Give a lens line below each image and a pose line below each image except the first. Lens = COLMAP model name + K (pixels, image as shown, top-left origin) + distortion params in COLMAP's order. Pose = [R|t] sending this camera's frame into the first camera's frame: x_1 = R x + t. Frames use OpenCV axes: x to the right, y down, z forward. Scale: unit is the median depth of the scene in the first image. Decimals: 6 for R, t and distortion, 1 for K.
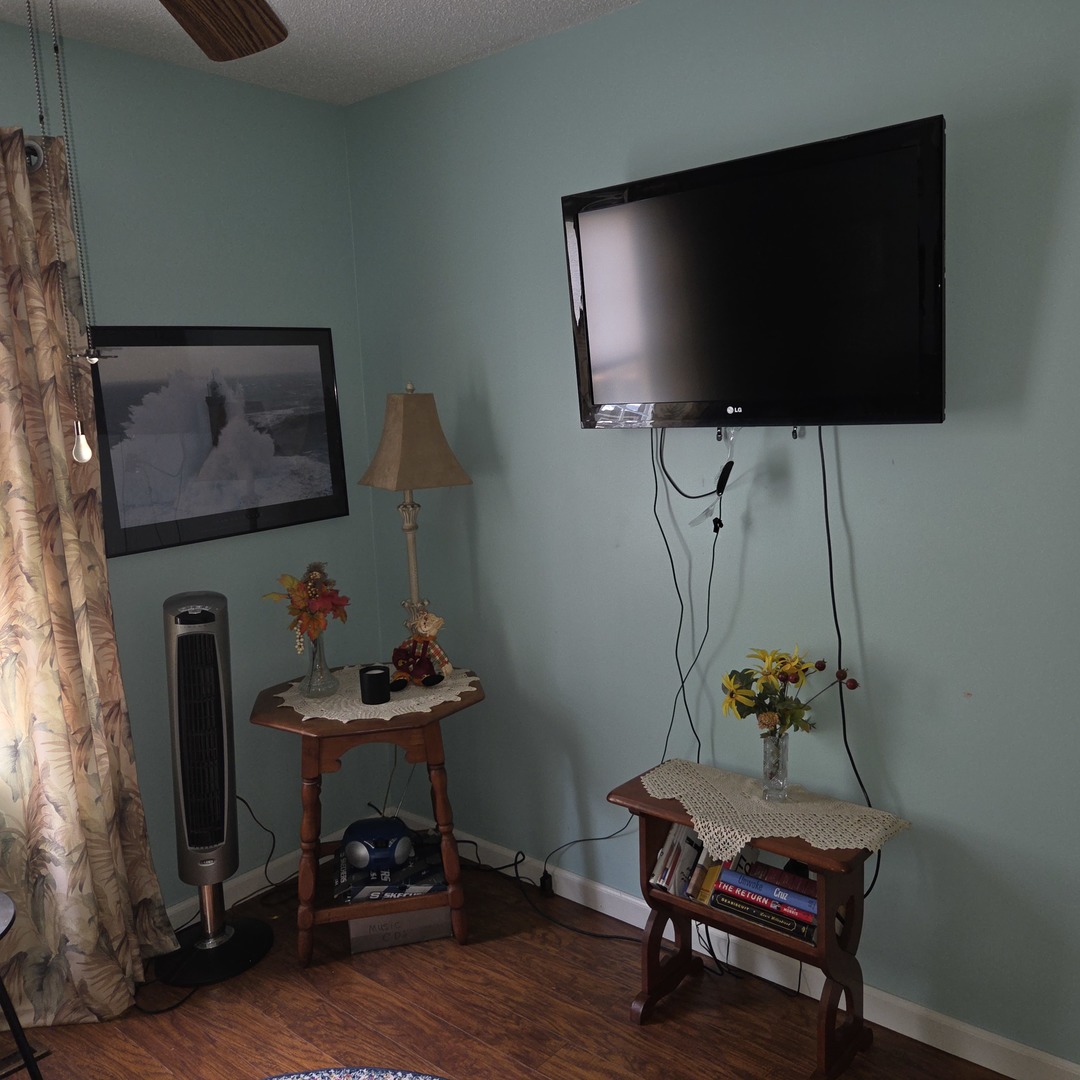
lens RADIAL K [[951.6, 0, 532.5], [0, 951.6, 535.3], [0, 0, 1]] dist [0.056573, -0.059511]
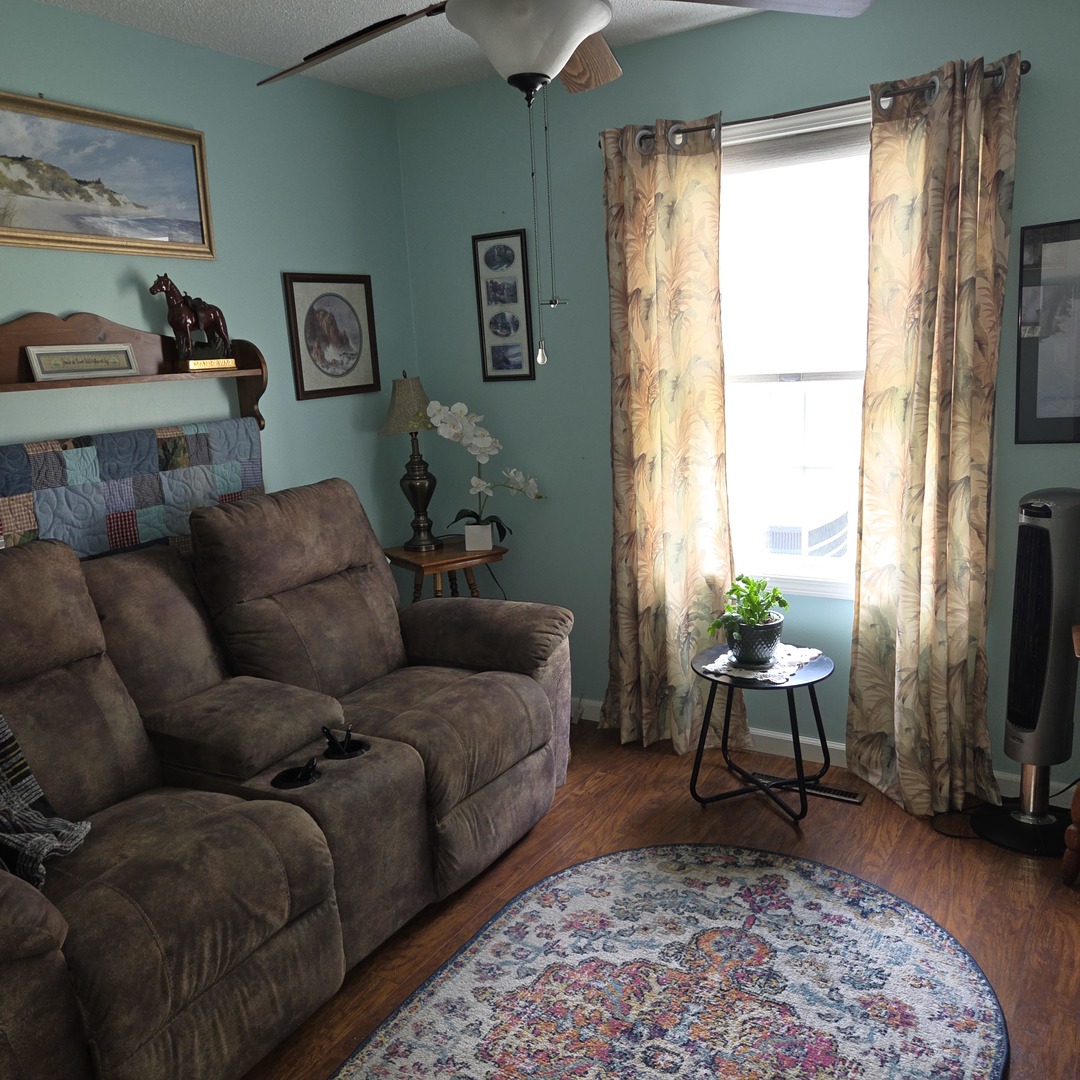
lens RADIAL K [[951.6, 0, 532.5], [0, 951.6, 535.3], [0, 0, 1]] dist [0.056573, -0.059511]
pose [[0.148627, 0.232163, -0.961255, 0.574794], [-0.099037, 0.970658, 0.219121, -0.062523], [0.983922, 0.062633, 0.167259, 0.291858]]
